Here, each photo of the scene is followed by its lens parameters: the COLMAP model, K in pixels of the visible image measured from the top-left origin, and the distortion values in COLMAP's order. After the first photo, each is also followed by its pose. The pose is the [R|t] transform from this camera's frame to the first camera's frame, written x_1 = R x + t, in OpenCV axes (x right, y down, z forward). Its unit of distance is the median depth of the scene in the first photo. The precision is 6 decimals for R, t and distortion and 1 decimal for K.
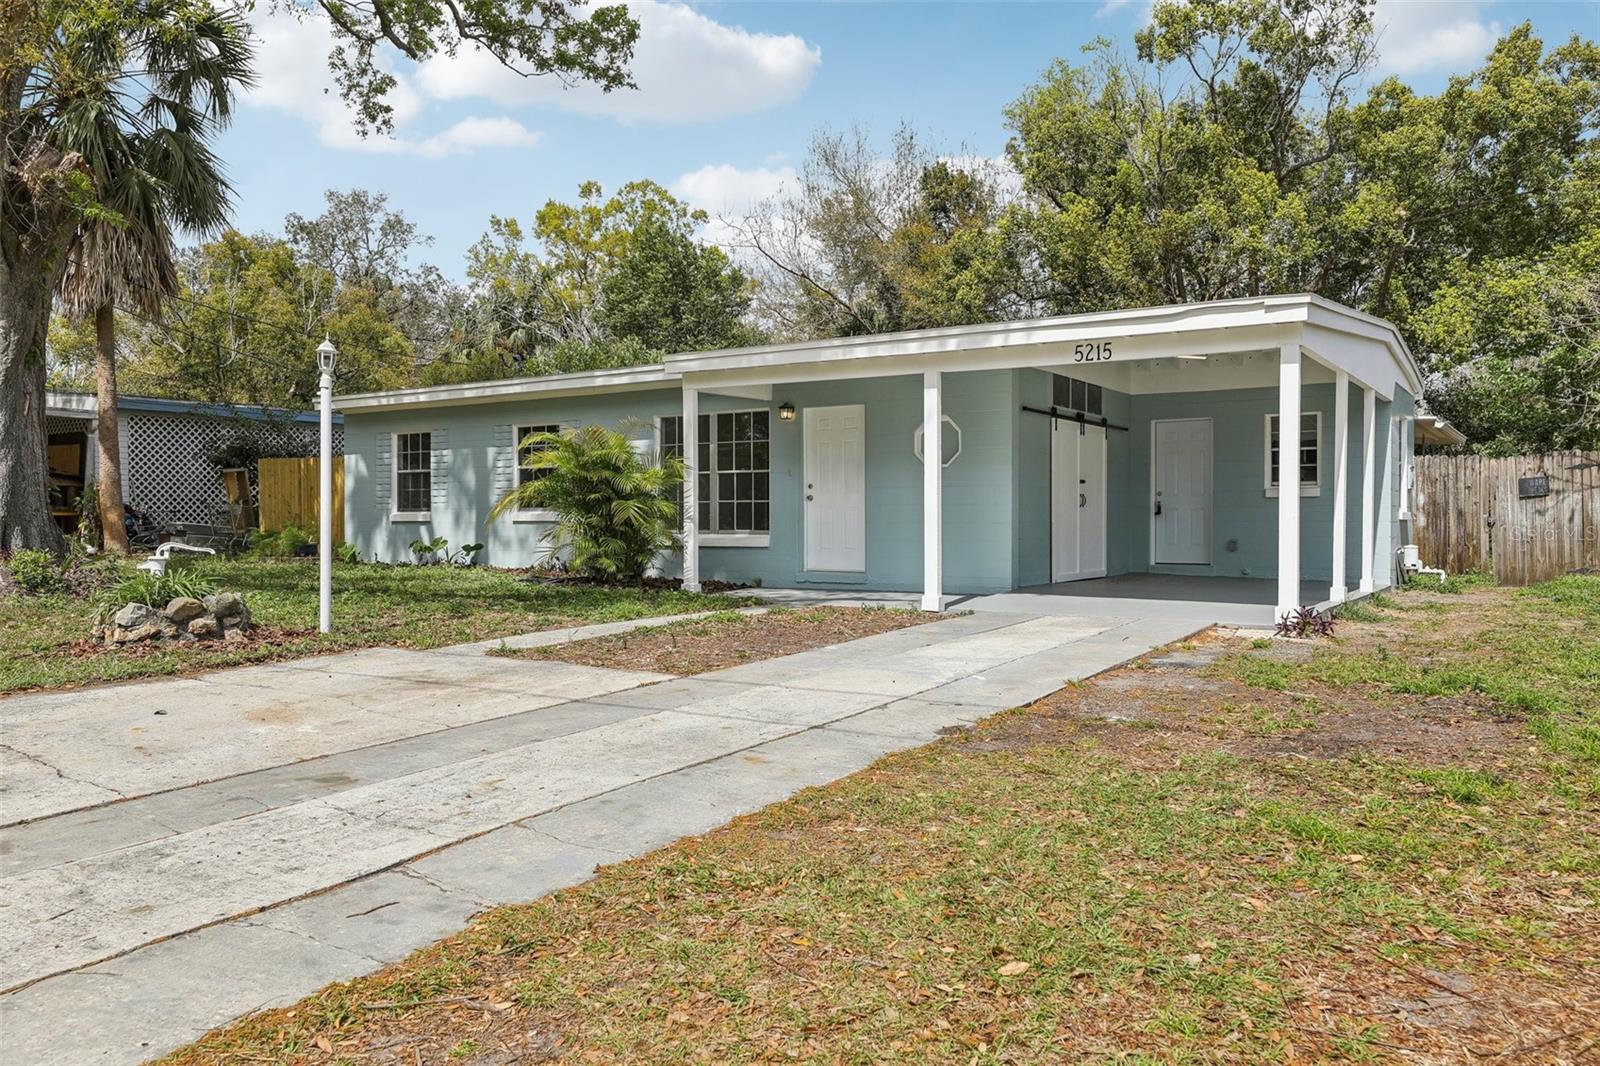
lens RADIAL K [[1124.2, 0, 807.9], [0, 1124.2, 527.3], [0, 0, 1]] dist [0.014732, 0.016345]
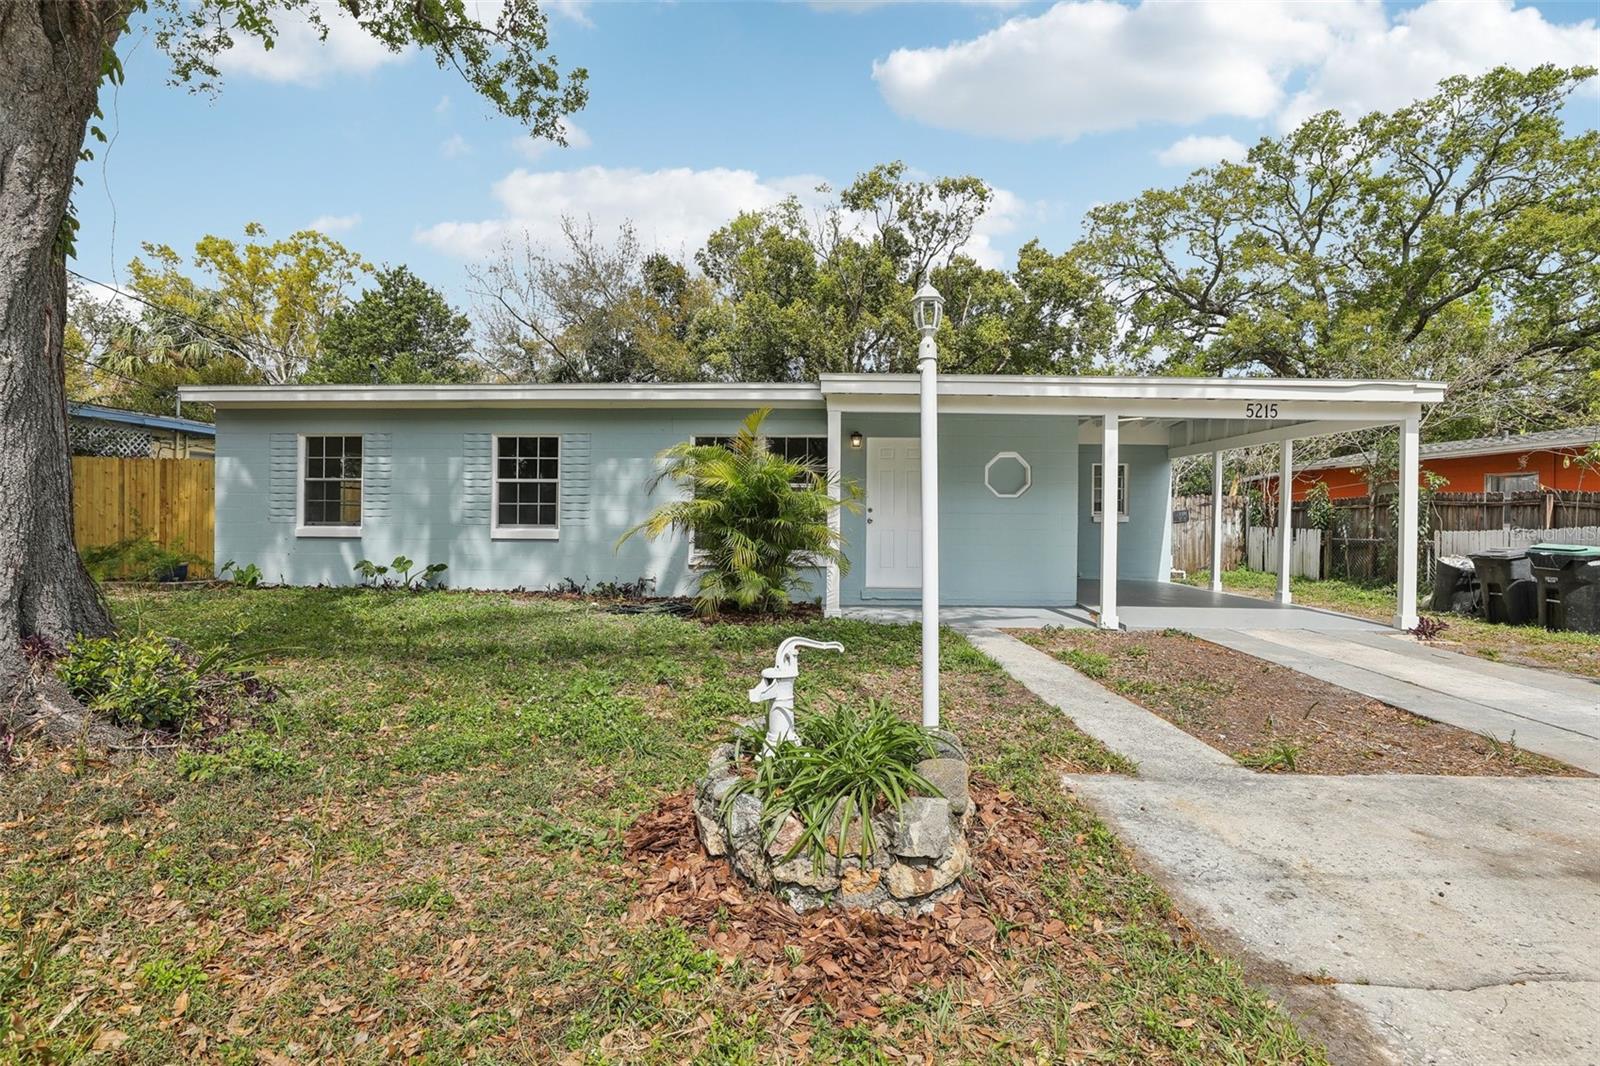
lens RADIAL K [[743.4, 0, 809.7], [0, 743.4, 526.4], [0, 0, 1]] dist [-0.025909, 0.007435]
pose [[0.863935, 0.006132, 0.503566, -0.323196], [-0.006349, 0.999979, -0.001285, -0.015339], [-0.503564, -0.002087, 0.863956, 0.324049]]
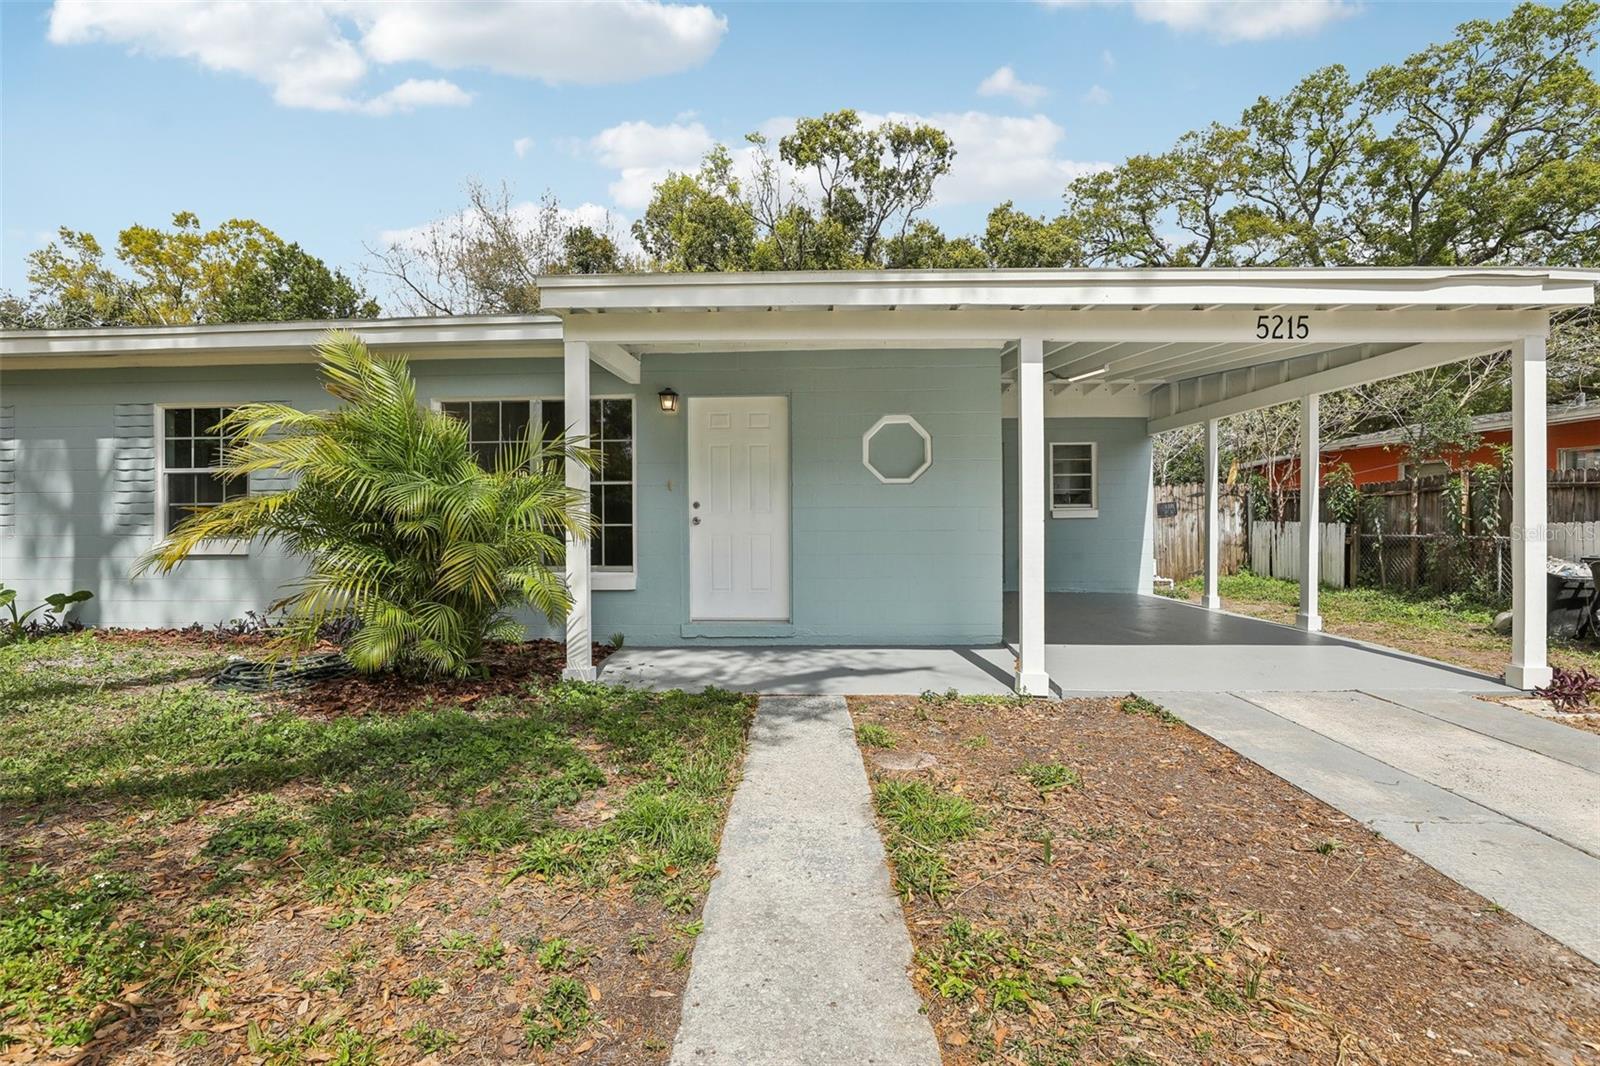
lens RADIAL K [[743.4, 0, 802.9], [0, 743.4, 529.6], [0, 0, 1]] dist [-0.025909, 0.007435]
pose [[0.865580, -0.008557, 0.500698, -0.142662], [0.008431, 0.999961, 0.002514, -0.016566], [-0.500700, 0.002045, 0.865619, 0.431054]]
